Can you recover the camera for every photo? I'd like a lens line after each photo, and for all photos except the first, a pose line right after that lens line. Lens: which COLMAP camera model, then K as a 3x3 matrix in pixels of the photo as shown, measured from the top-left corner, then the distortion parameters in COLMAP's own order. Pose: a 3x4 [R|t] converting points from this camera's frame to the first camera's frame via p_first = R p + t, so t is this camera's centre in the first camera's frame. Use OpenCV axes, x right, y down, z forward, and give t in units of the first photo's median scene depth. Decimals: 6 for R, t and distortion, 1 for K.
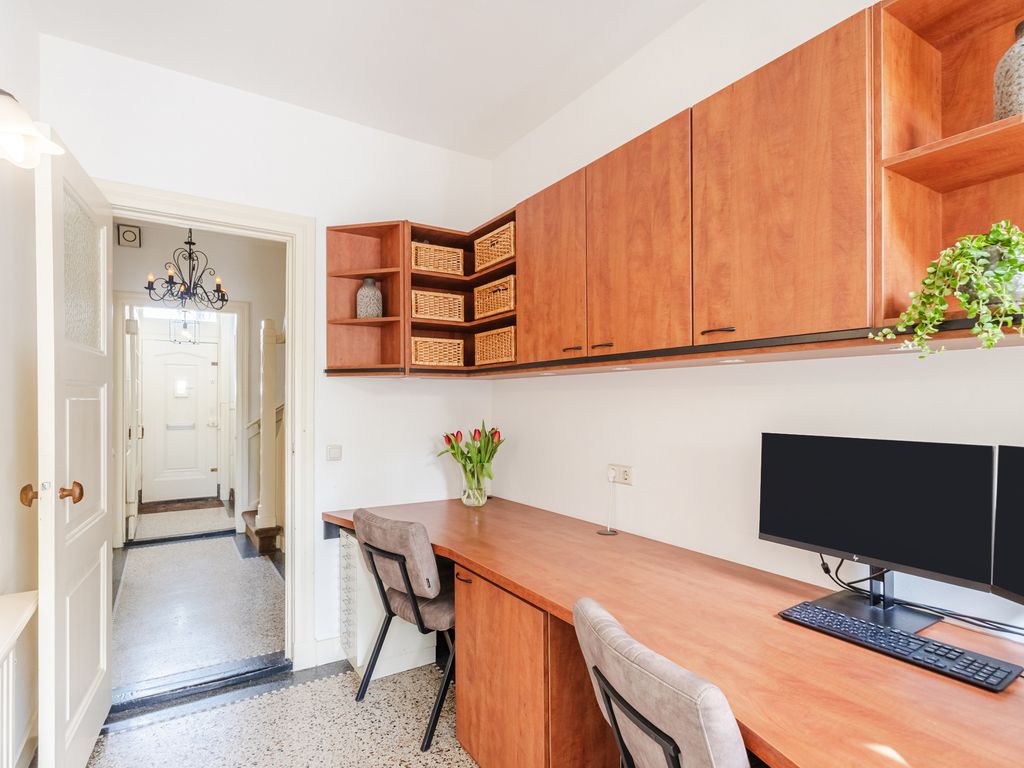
lens RADIAL K [[554.0, 0, 511.7], [0, 554.0, 401.5], [0, 0, 1]] dist [0.001400, 0.000654]
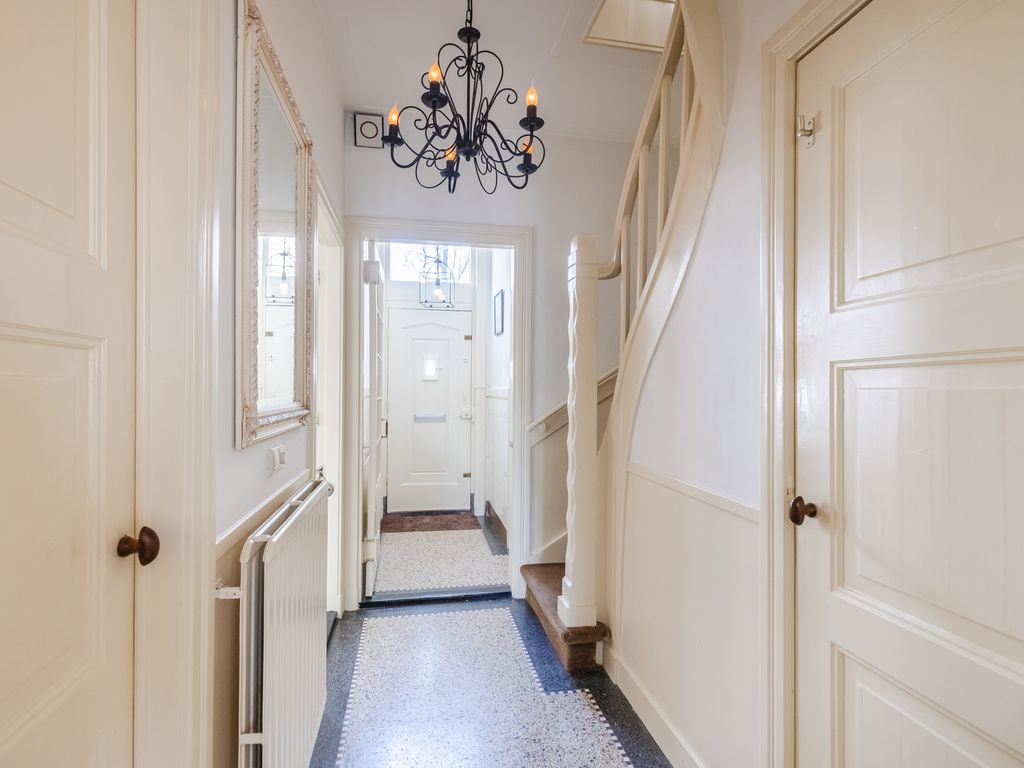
lens RADIAL K [[517.5, 0, 507.5], [0, 517.5, 385.4], [0, 0, 1]] dist [0.001127, 0.000509]
pose [[0.931538, 0.004048, -0.363622, -0.290522], [-0.005228, 0.999984, -0.002262, -0.000533], [0.363607, 0.004008, 0.931544, 0.454444]]
